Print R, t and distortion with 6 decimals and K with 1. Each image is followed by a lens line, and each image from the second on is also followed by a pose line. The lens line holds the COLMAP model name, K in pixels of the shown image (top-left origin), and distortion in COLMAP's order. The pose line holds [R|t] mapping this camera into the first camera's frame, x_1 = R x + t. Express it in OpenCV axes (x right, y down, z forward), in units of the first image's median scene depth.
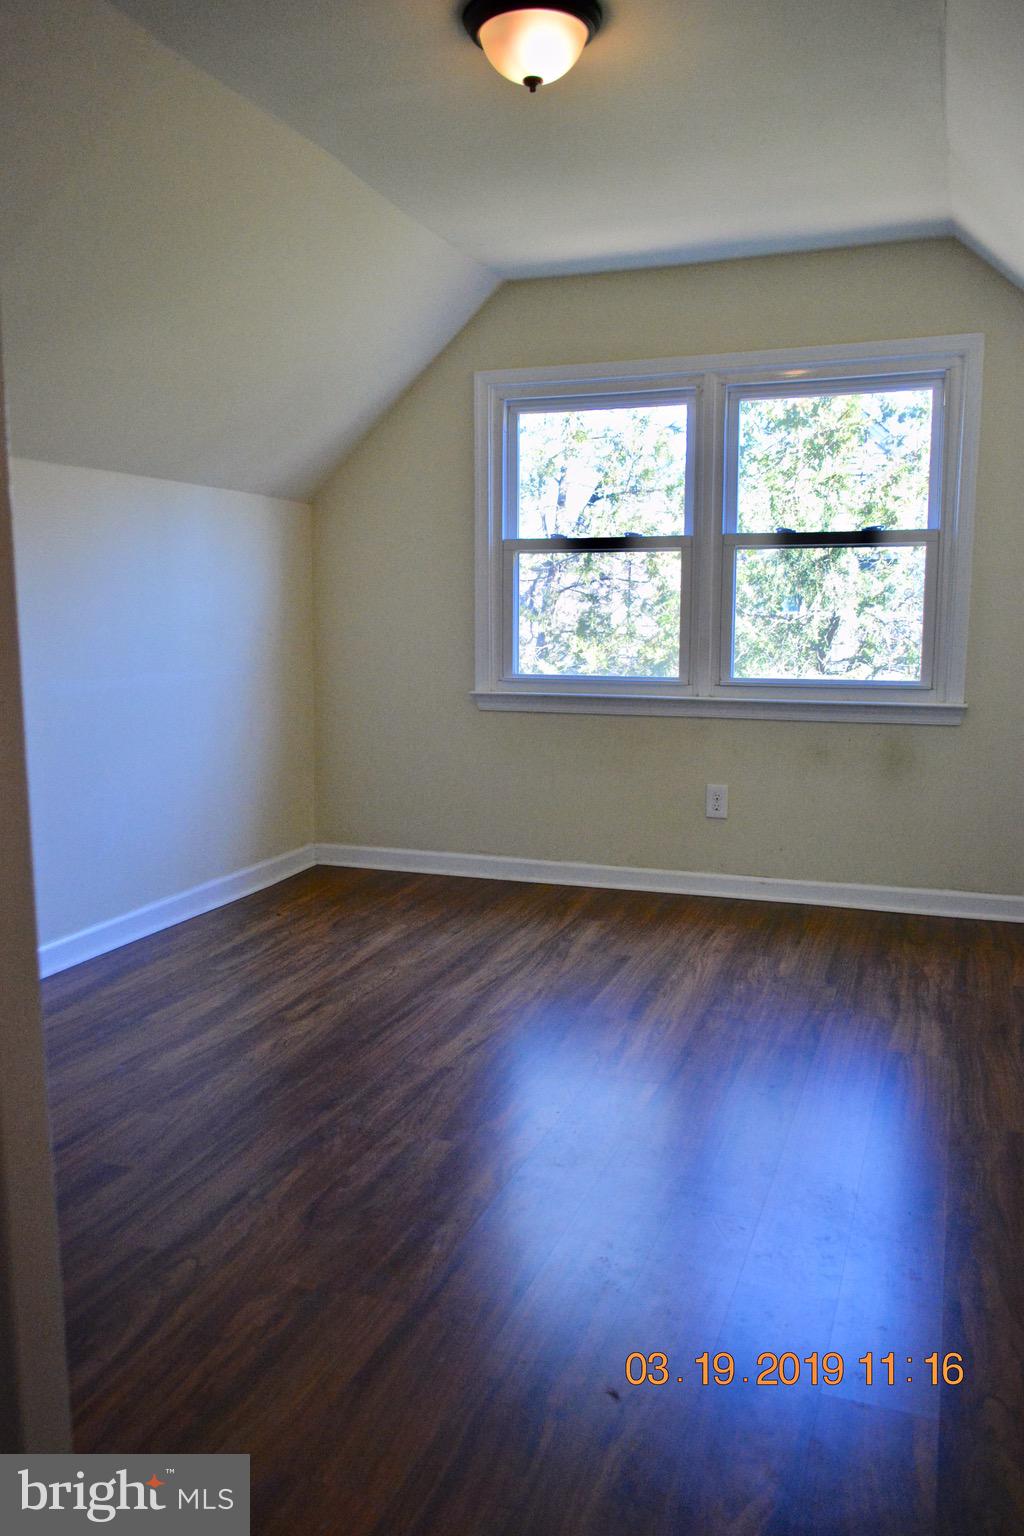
lens RADIAL K [[1207.4, 0, 512.0], [0, 1207.4, 768.0], [0, 0, 1]] dist [-0.015832, 0.000762]
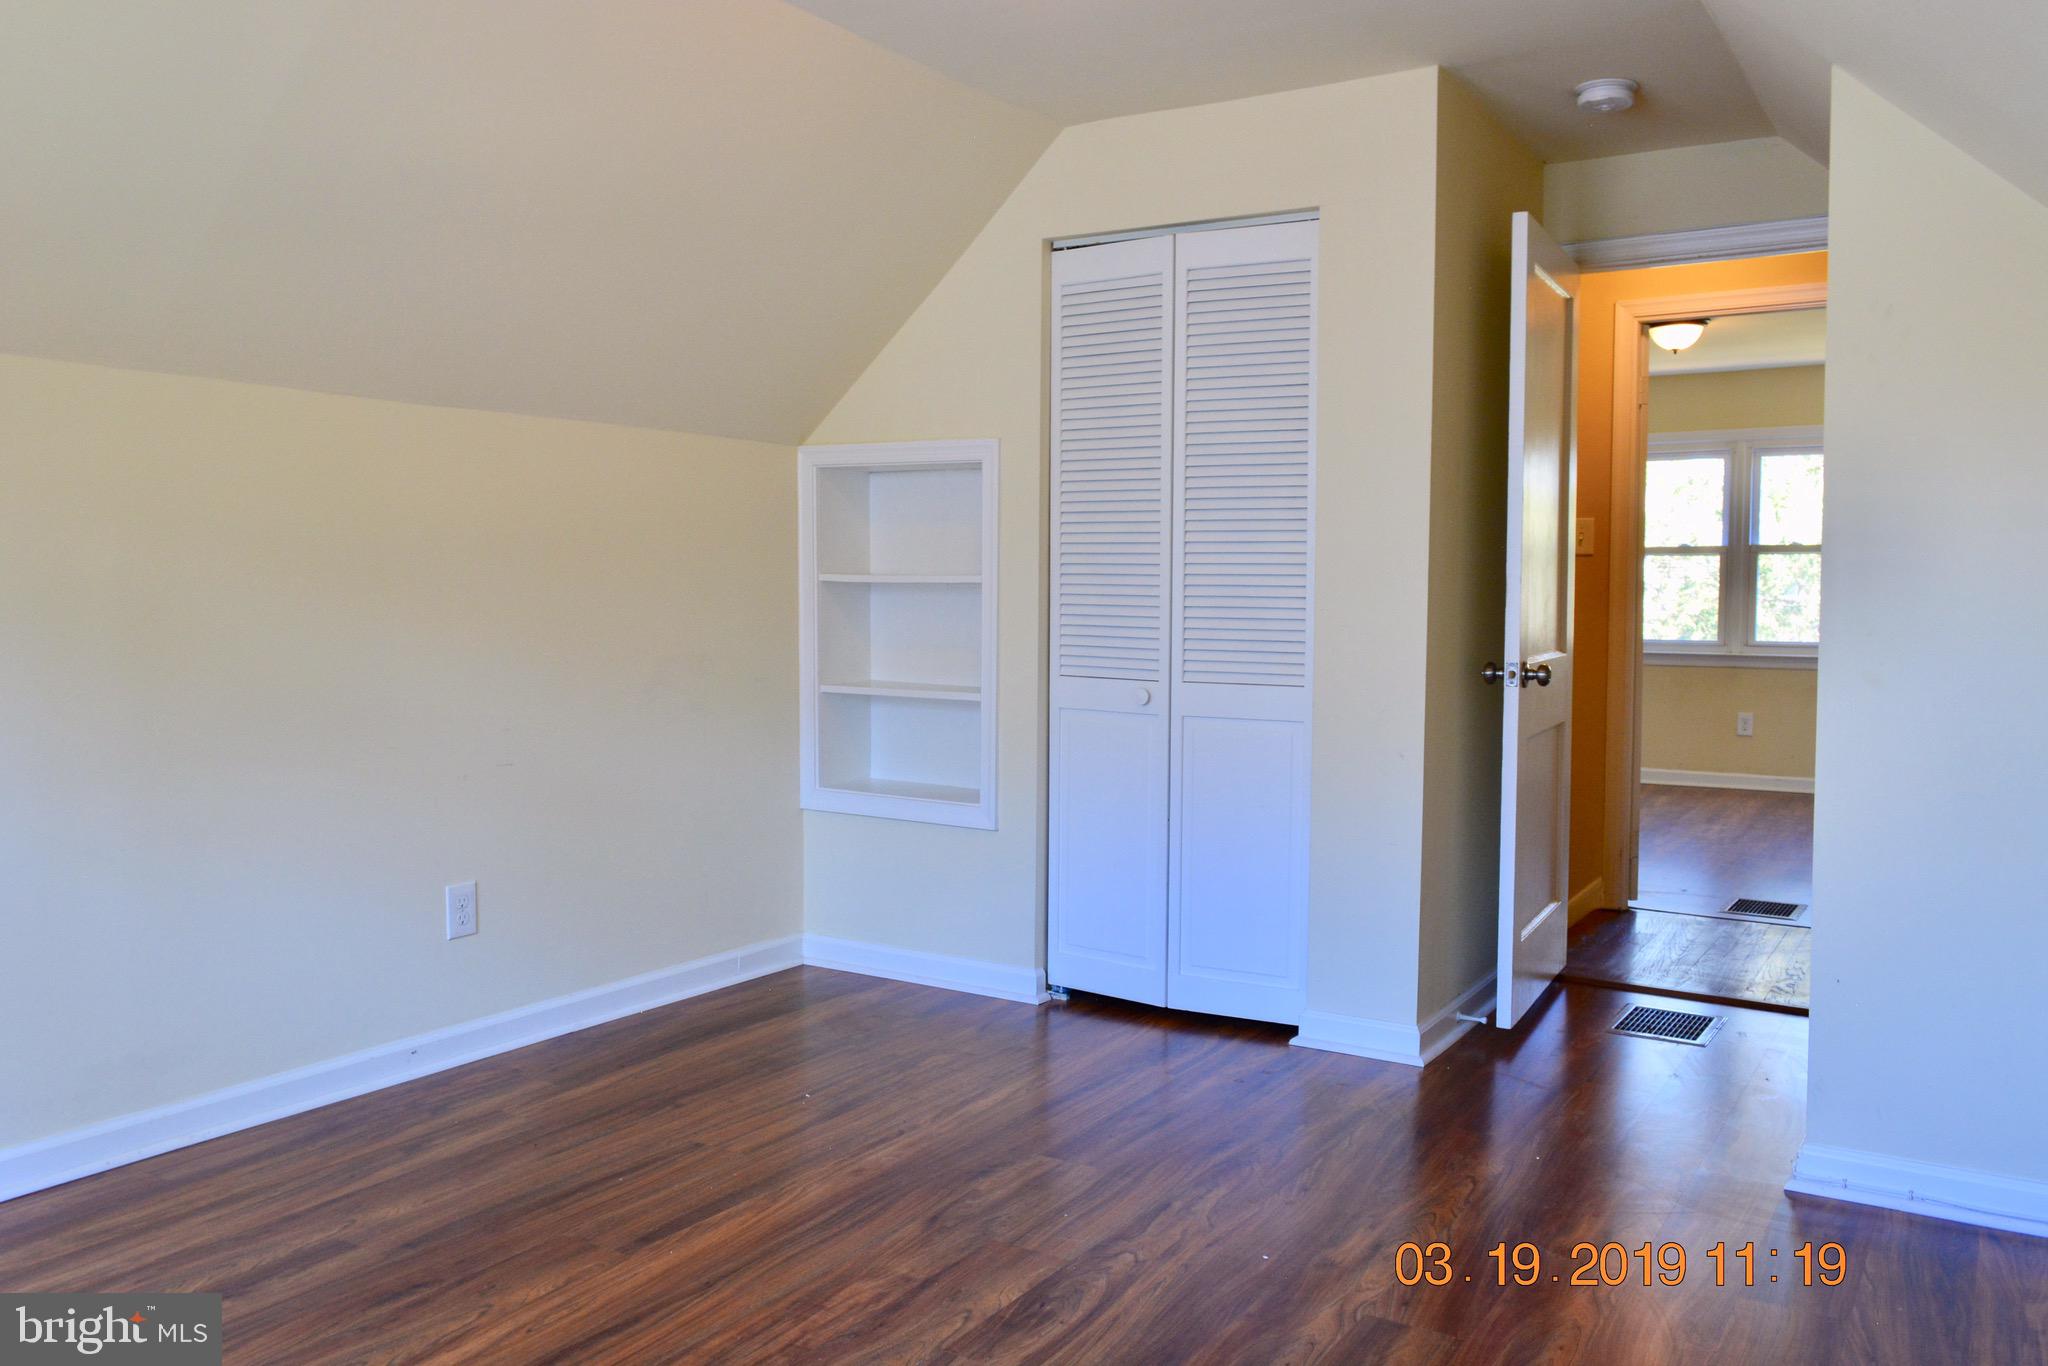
lens RADIAL K [[1601.9, 0, 1024.0], [0, 1601.9, 683.0], [0, 0, 1]] dist [-0.016580, 0.011551]
pose [[0.977814, 0.012989, -0.209071, -0.094646], [-0.028976, 0.996868, -0.073586, 0.049109], [0.207460, 0.078011, 0.975128, -0.363113]]
